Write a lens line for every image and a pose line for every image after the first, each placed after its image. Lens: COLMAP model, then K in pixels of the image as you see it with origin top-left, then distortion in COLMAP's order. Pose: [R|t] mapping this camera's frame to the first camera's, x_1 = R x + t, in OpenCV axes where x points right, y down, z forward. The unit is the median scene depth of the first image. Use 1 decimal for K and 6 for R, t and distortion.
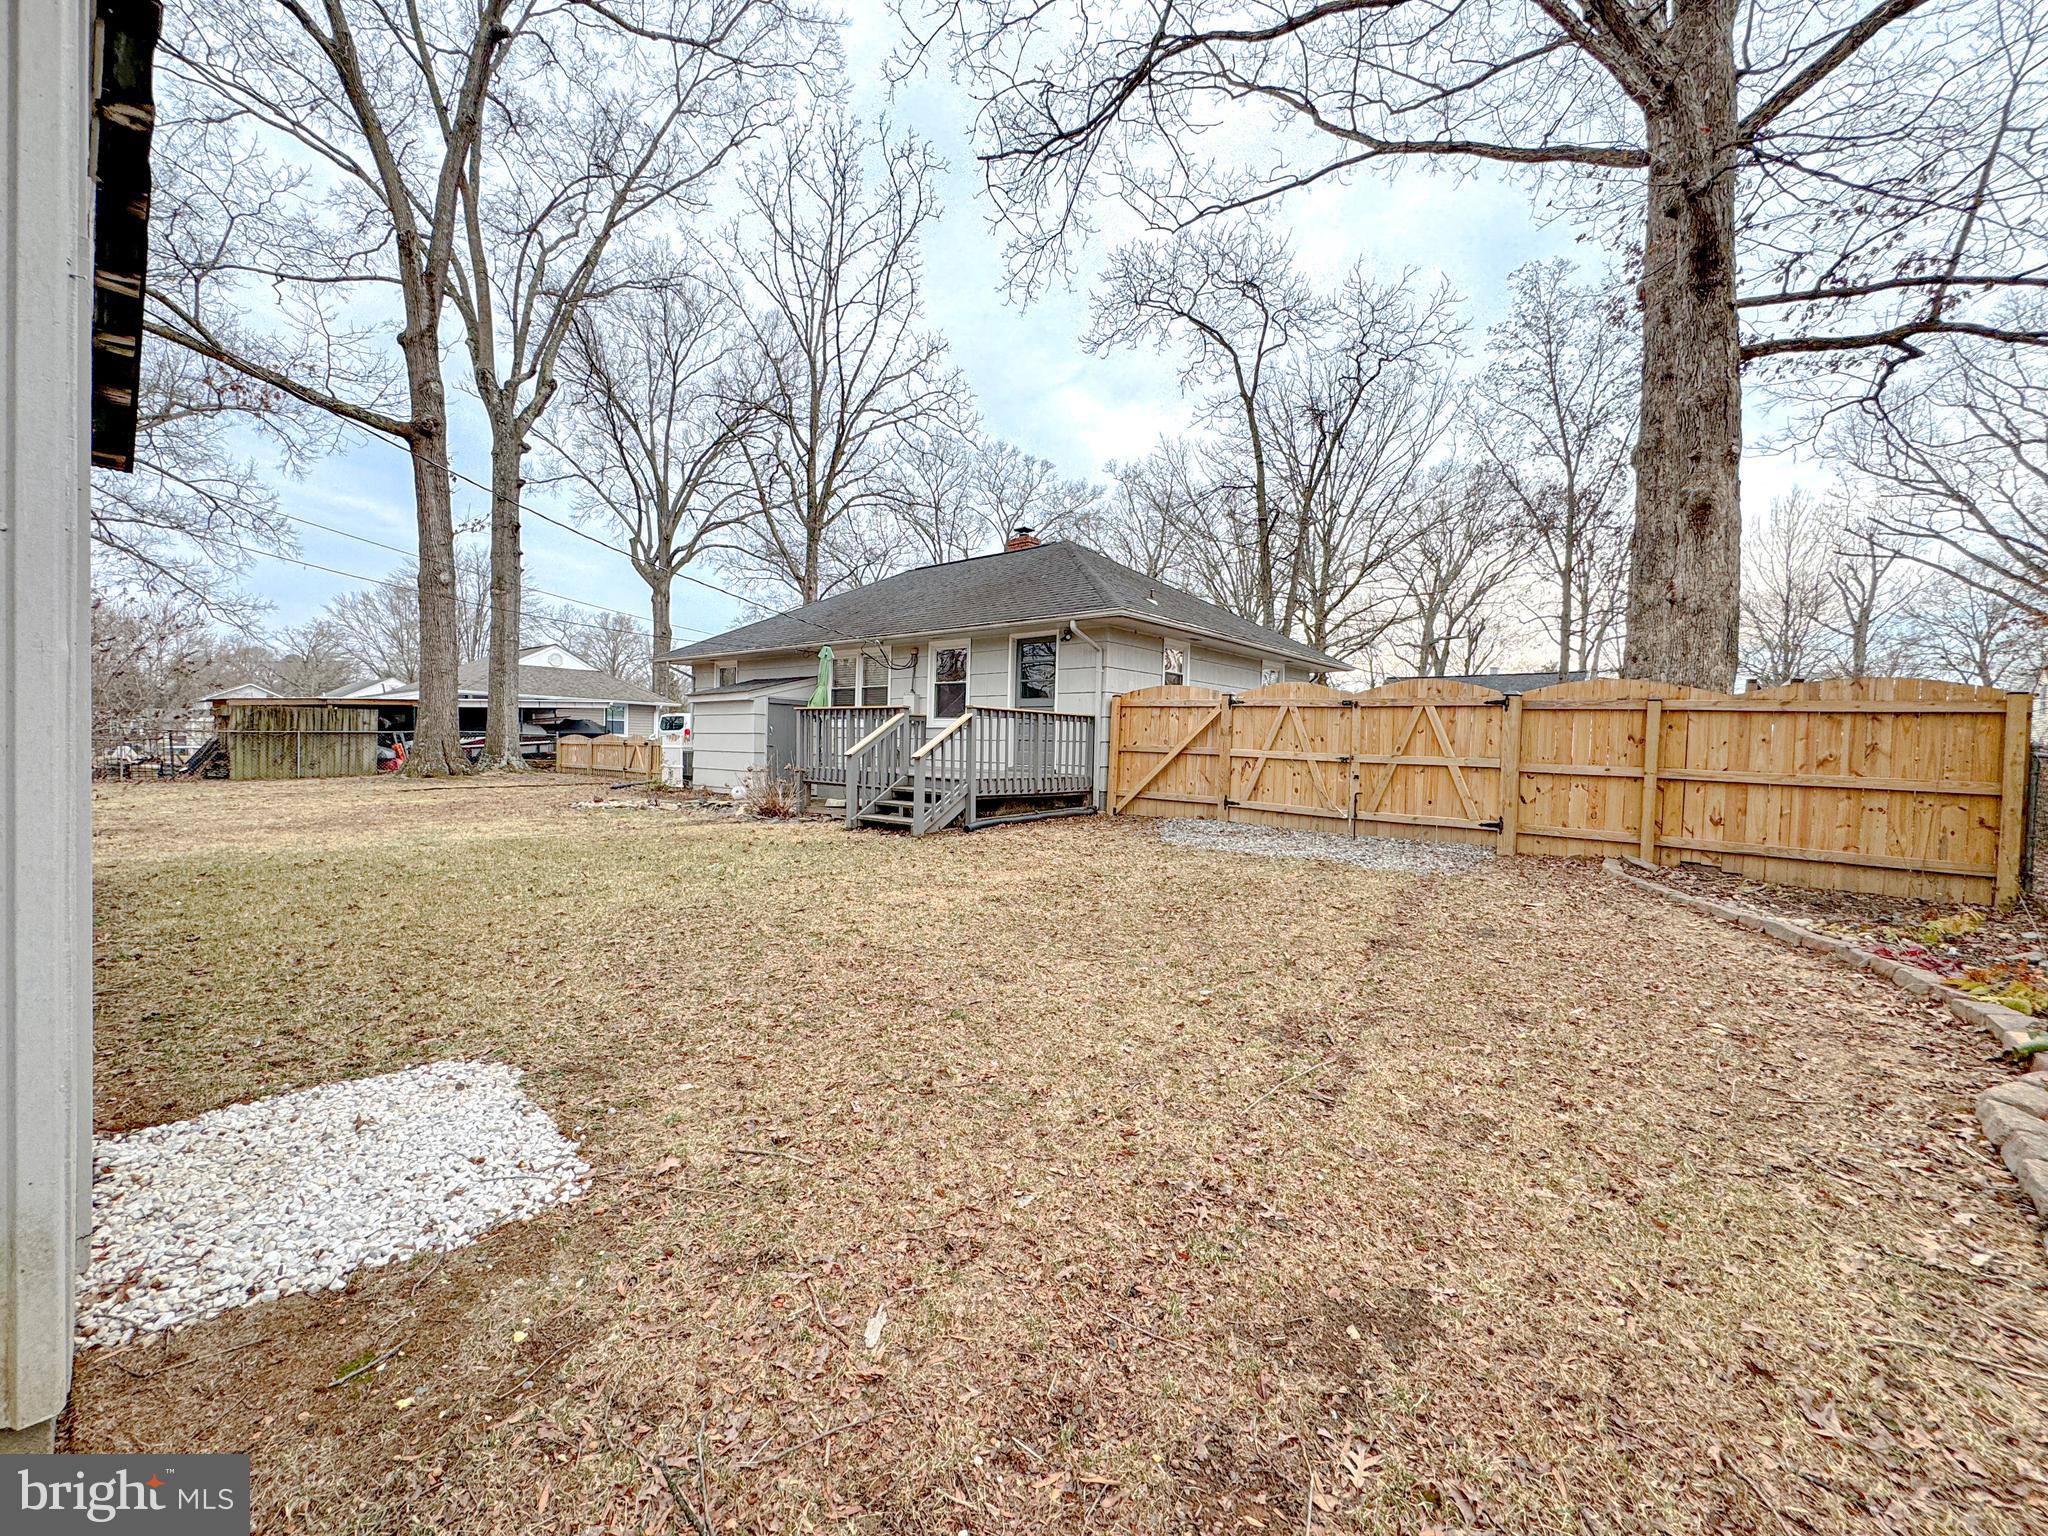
lens RADIAL K [[815.9, 0, 1029.1], [0, 815.9, 767.4], [0, 0, 1]] dist [-0.002892, 0.000148]
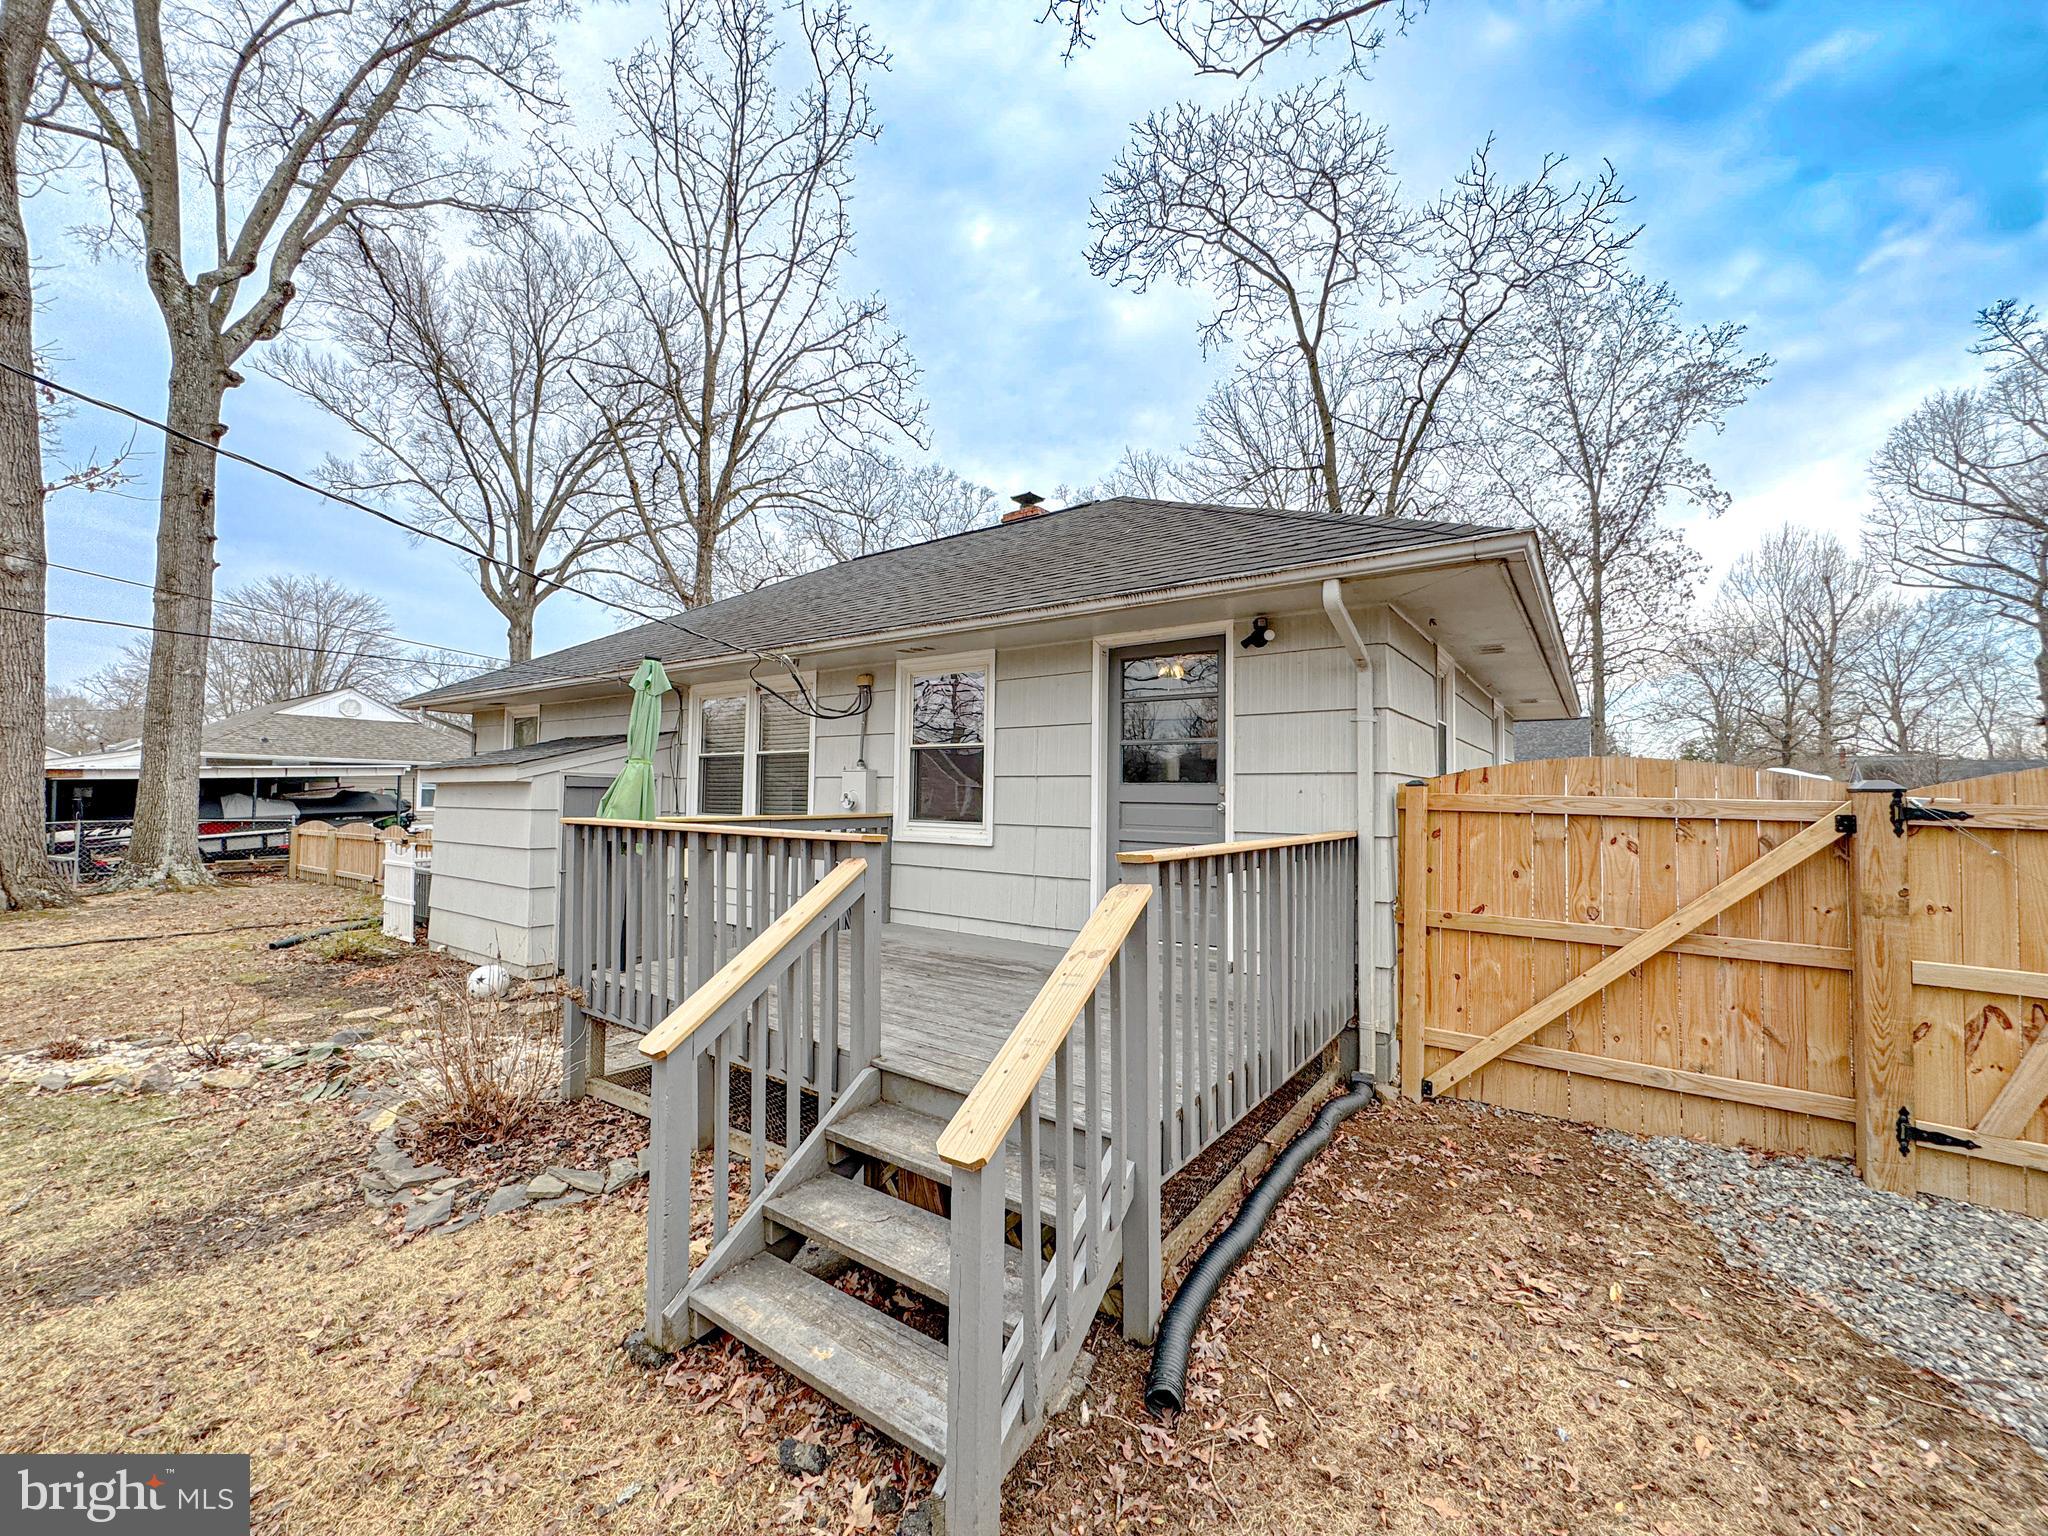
lens RADIAL K [[815.9, 0, 1026.6], [0, 815.9, 766.5], [0, 0, 1]] dist [-0.002892, 0.000148]
pose [[0.995666, -0.009886, 0.092475, -0.055651], [0.015459, 0.998094, -0.059750, -0.037629], [-0.091708, 0.060920, 0.993921, 0.316535]]
